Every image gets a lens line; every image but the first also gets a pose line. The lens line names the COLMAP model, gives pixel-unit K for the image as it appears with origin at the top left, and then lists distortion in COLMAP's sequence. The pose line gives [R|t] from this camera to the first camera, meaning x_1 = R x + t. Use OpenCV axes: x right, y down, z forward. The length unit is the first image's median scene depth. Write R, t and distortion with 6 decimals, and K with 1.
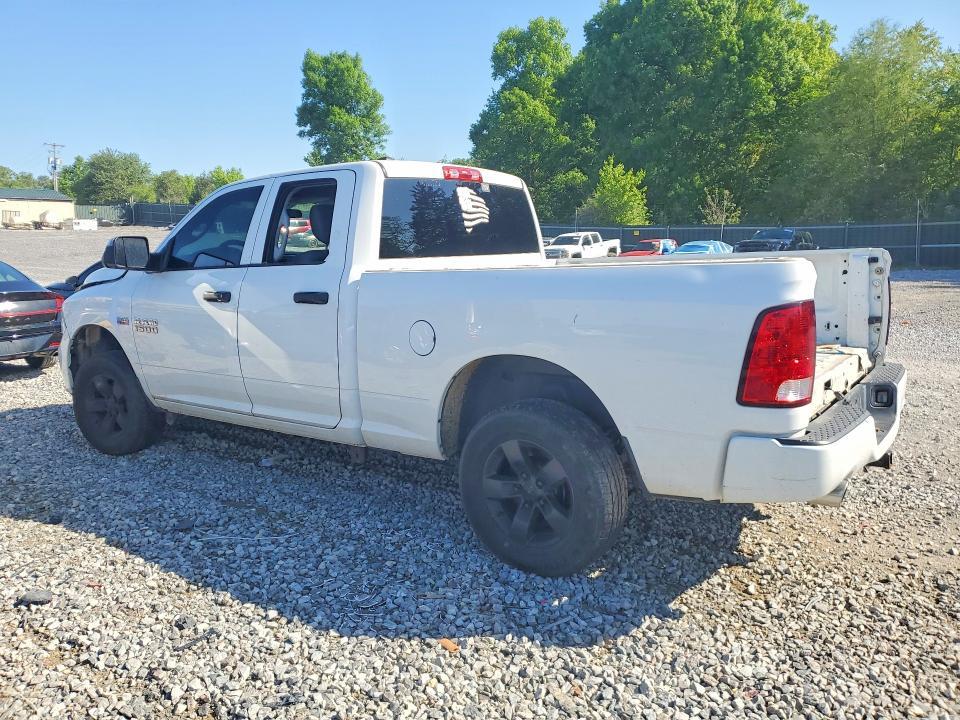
lens RADIAL K [[741.1, 0, 480.0], [0, 741.1, 360.0], [0, 0, 1]] dist [-0.002318, -0.000760]
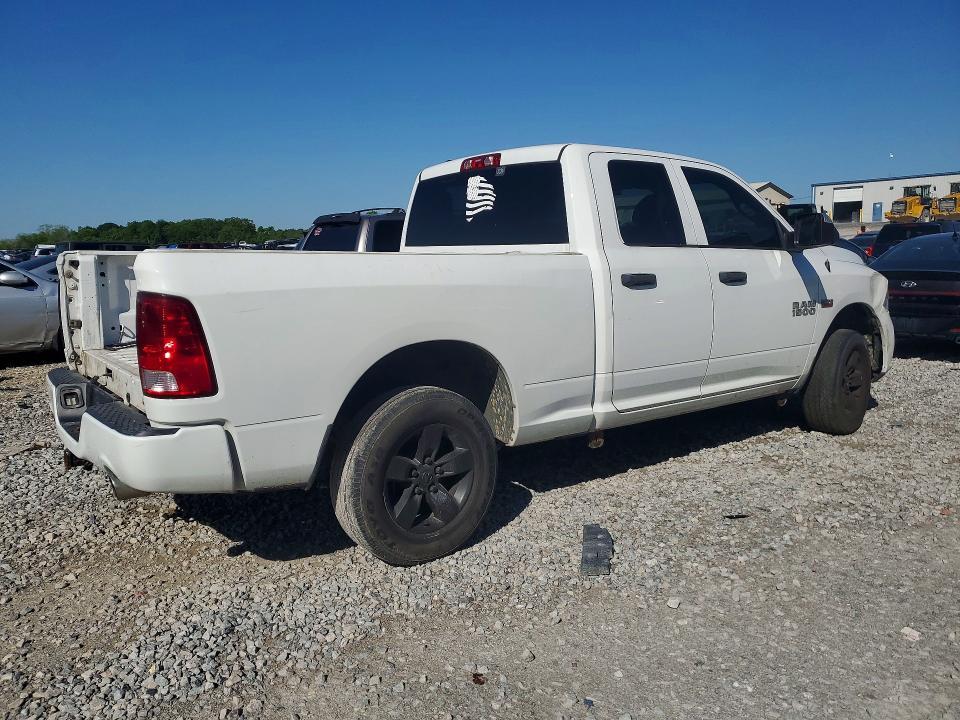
lens RADIAL K [[741.1, 0, 480.0], [0, 741.1, 360.0], [0, 0, 1]] dist [-0.002318, -0.000760]
pose [[-0.289819, 0.174433, -0.941051, 0.952137], [-0.111200, 0.970455, 0.214130, -0.204579], [0.950599, 0.166704, -0.261859, 1.292456]]
